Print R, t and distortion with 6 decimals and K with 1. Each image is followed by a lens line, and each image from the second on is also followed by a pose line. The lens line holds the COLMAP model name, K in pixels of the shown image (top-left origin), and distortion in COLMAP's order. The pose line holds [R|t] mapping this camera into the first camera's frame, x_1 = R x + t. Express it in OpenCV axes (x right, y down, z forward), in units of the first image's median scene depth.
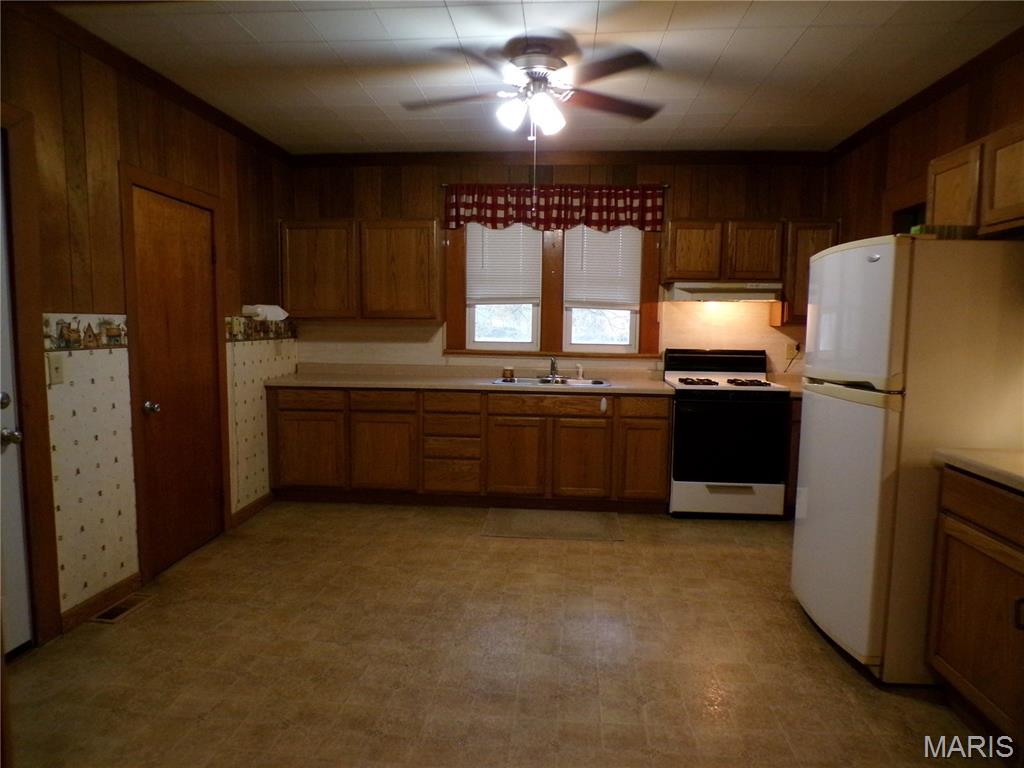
lens RADIAL K [[694.7, 0, 509.0], [0, 694.7, 388.1], [0, 0, 1]] dist [-0.046072, 0.021828]
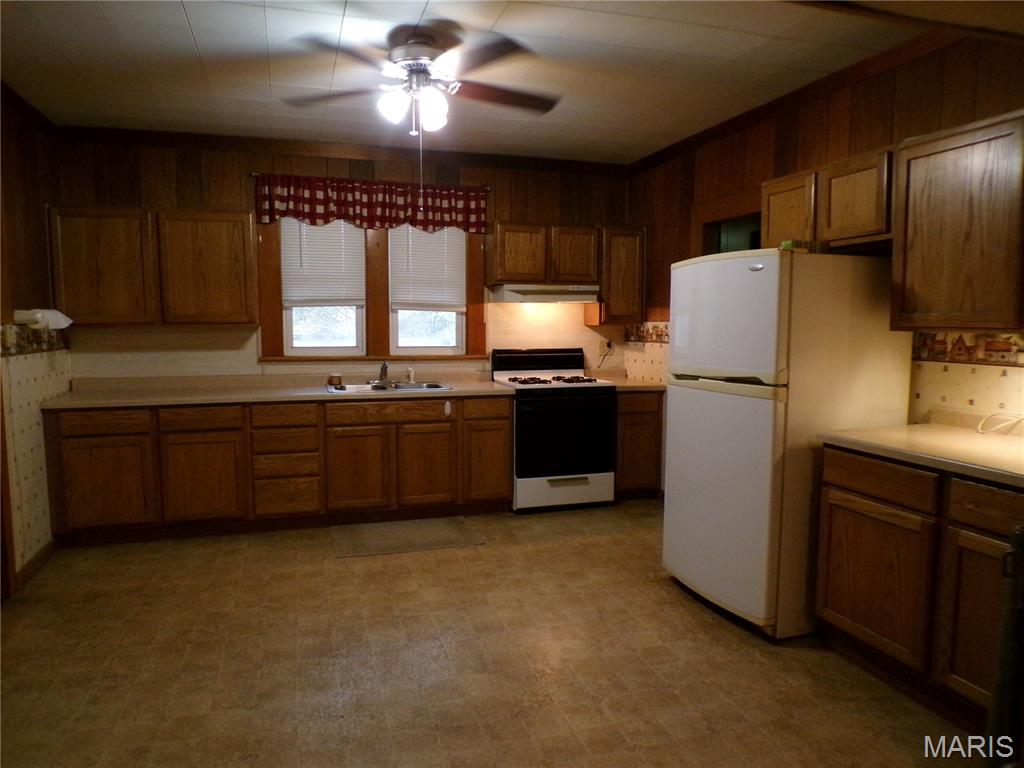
lens RADIAL K [[694.7, 0, 509.0], [0, 694.7, 388.1], [0, 0, 1]] dist [-0.046072, 0.021828]
pose [[0.925365, -0.047988, 0.376026, -0.148792], [0.046647, 0.998831, 0.012675, -0.012920], [-0.376195, 0.005812, 0.926522, 0.053122]]
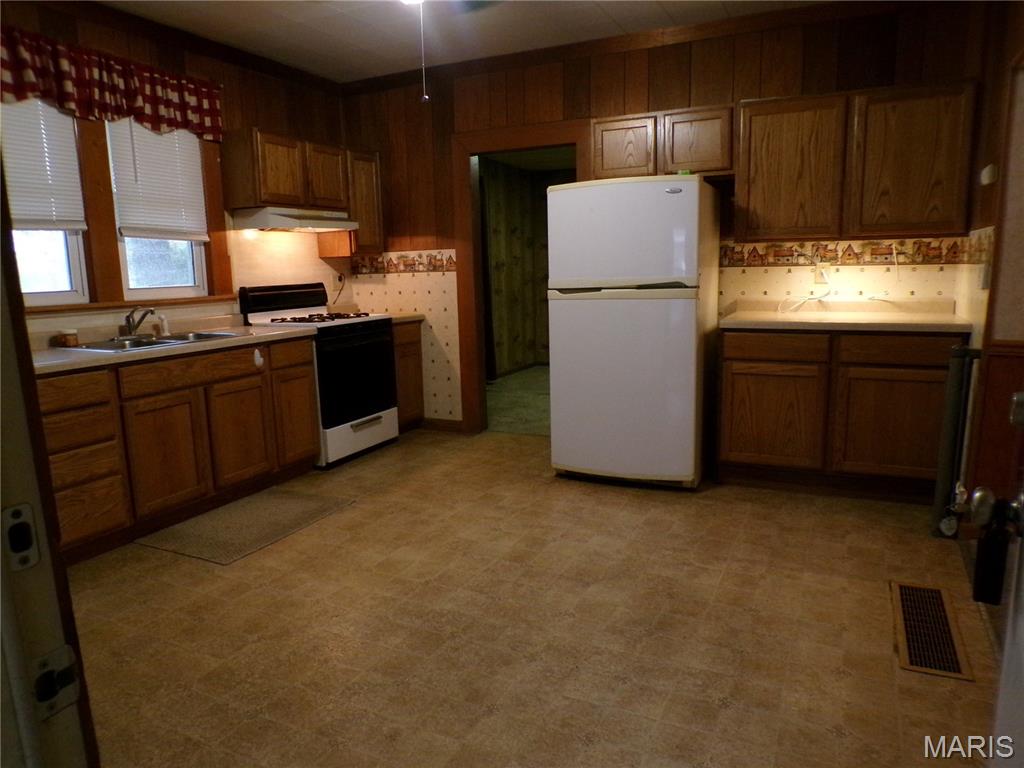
lens RADIAL K [[692.9, 0, 511.0], [0, 692.9, 388.7], [0, 0, 1]] dist [-0.046308, 0.024538]
pose [[0.354763, -0.185269, 0.916416, -0.481321], [0.119394, 0.981122, 0.152131, -0.026242], [-0.927302, 0.055444, 0.370186, 0.429139]]
